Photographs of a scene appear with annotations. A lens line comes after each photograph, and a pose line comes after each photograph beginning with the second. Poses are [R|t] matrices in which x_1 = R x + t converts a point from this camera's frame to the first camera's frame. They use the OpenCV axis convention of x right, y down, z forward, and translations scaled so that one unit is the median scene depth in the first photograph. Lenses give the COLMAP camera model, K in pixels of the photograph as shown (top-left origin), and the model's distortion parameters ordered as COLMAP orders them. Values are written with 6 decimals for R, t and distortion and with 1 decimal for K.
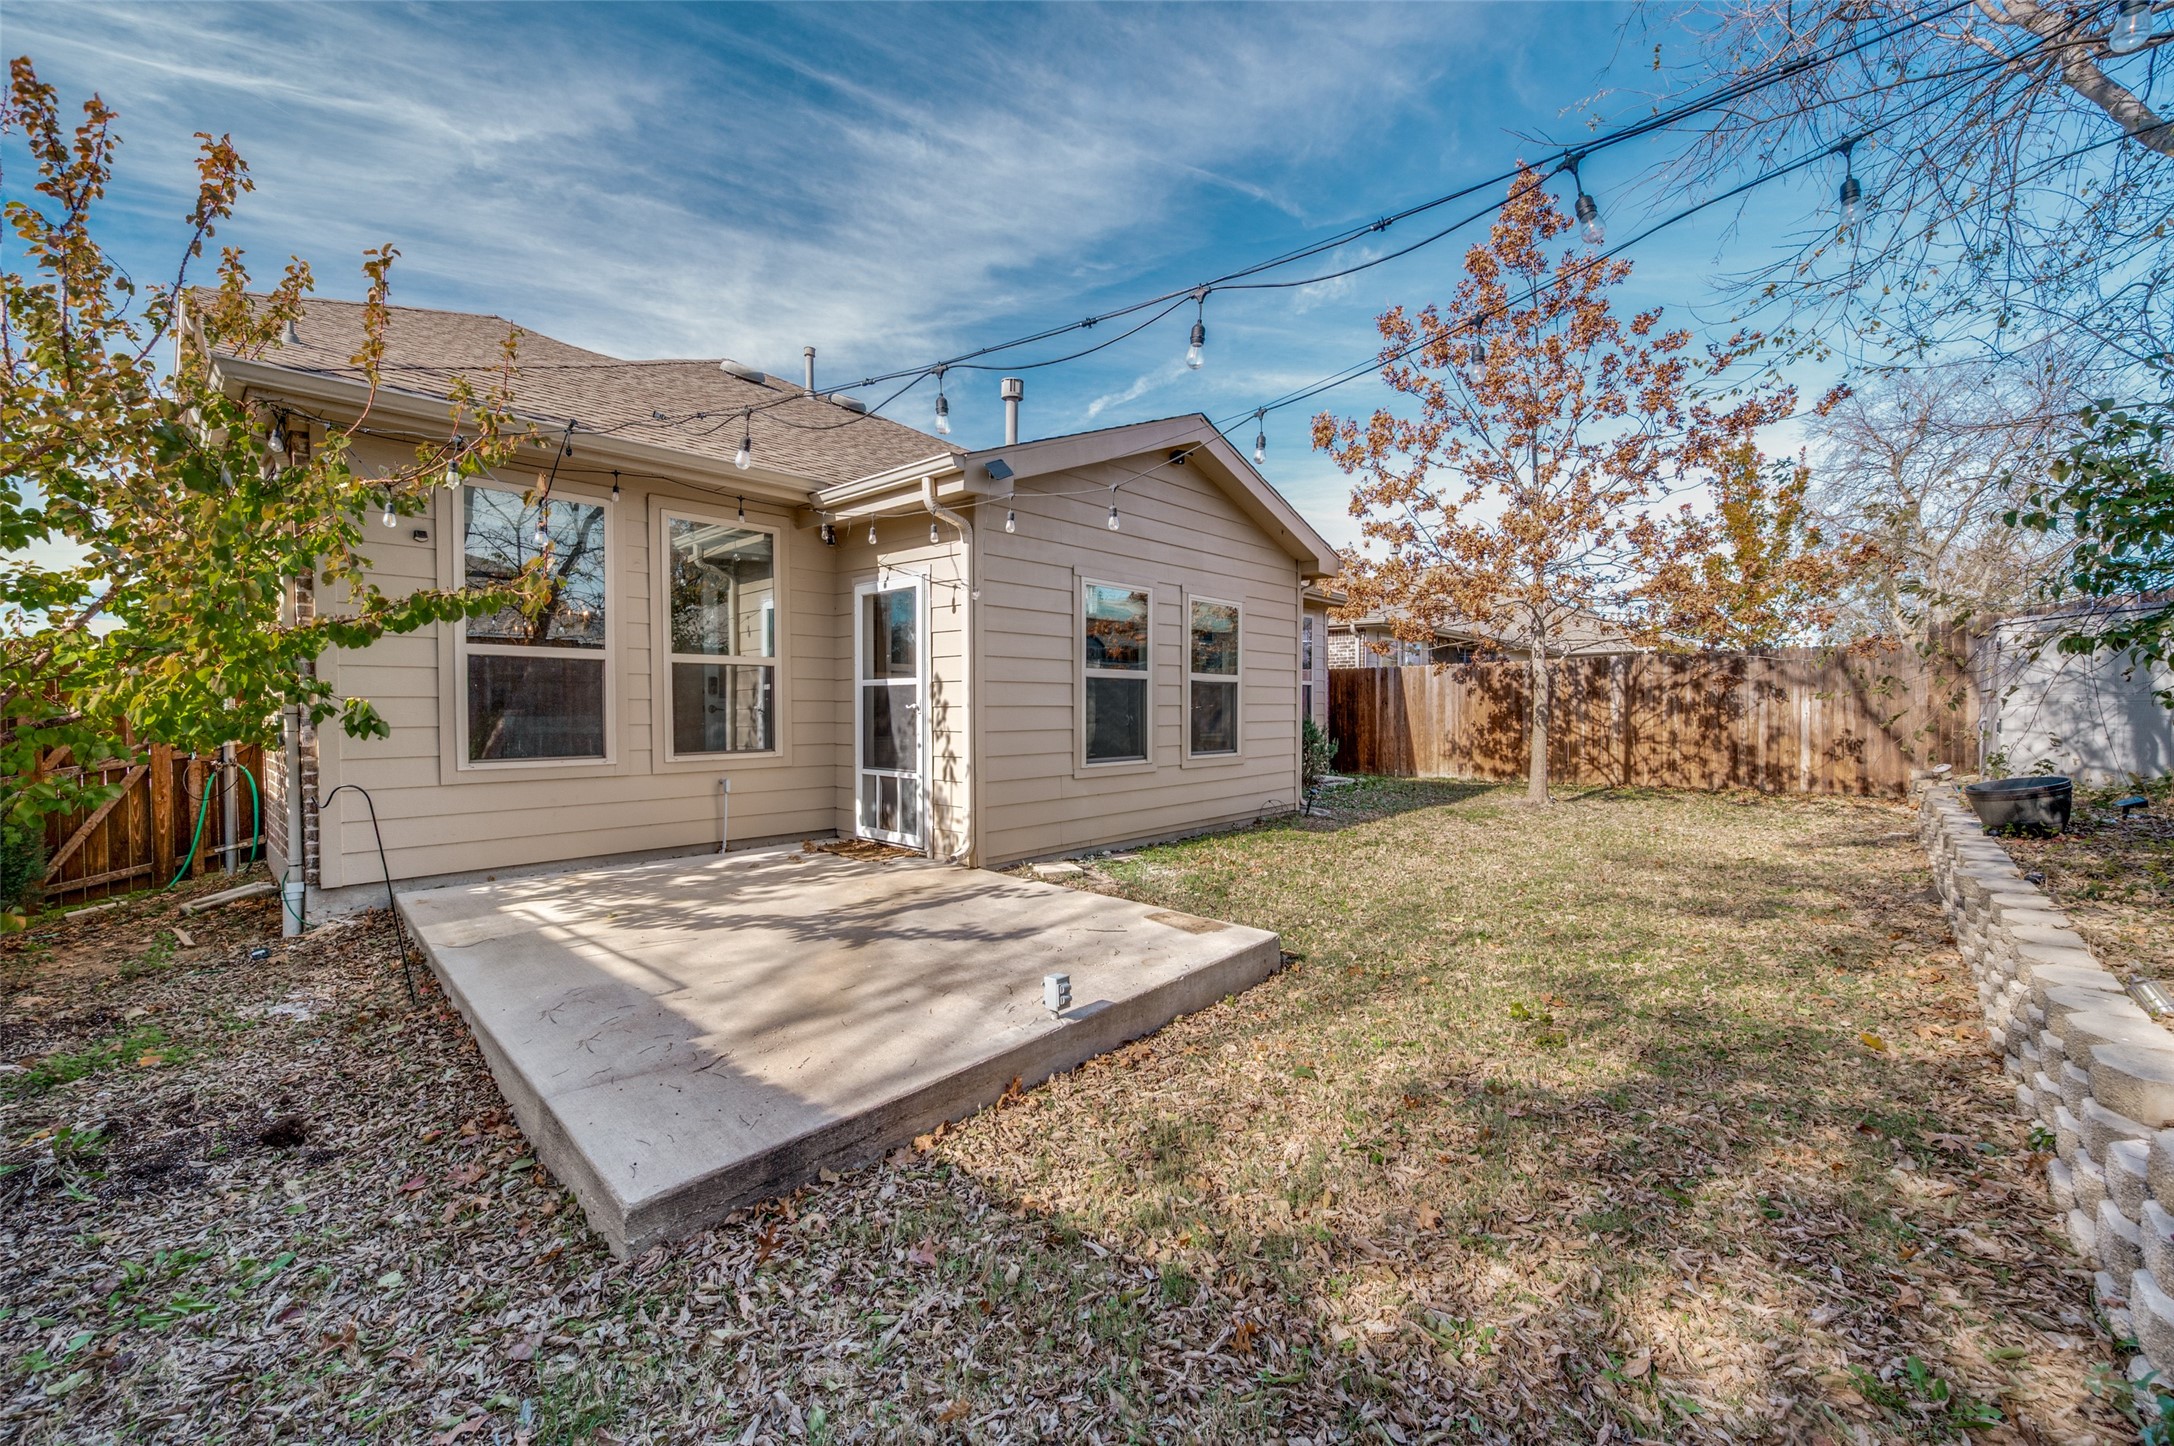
lens RADIAL K [[842.2, 0, 1091.0], [0, 842.2, 724.8], [0, 0, 1]] dist [-0.005691, -0.000225]
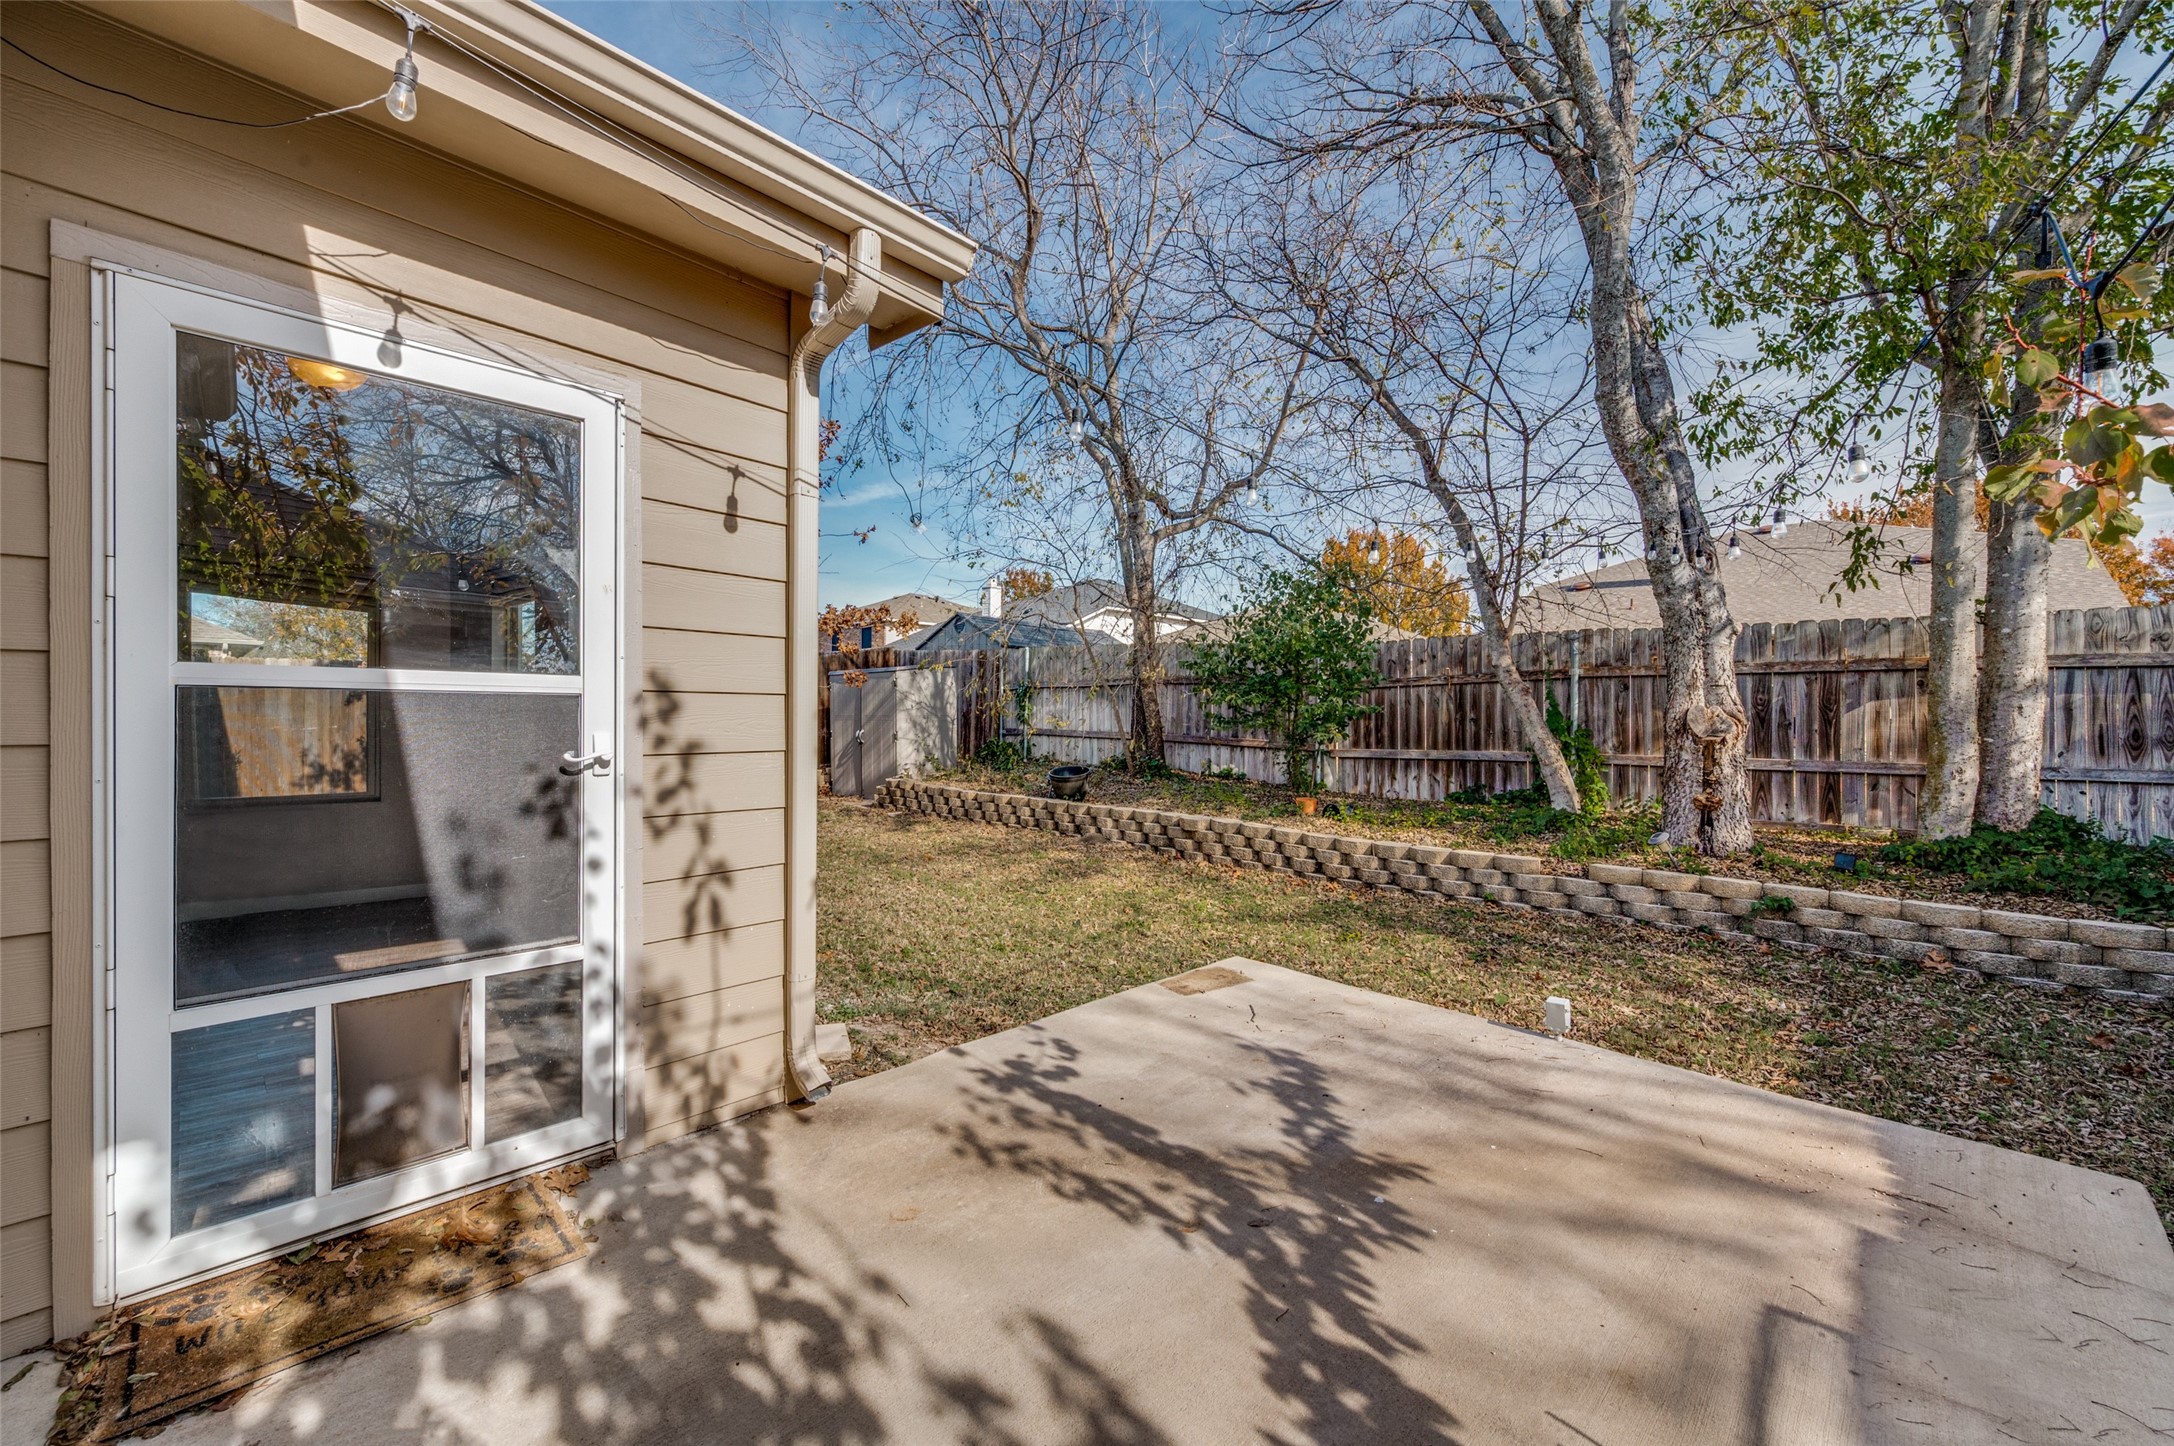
lens RADIAL K [[842.2, 0, 1091.9], [0, 842.2, 718.6], [0, 0, 1]] dist [-0.005691, -0.000225]
pose [[0.020650, -0.001497, 0.999786, -0.772196], [0.014646, 0.999892, 0.001194, -0.048382], [-0.999679, 0.014618, 0.020670, 1.072109]]
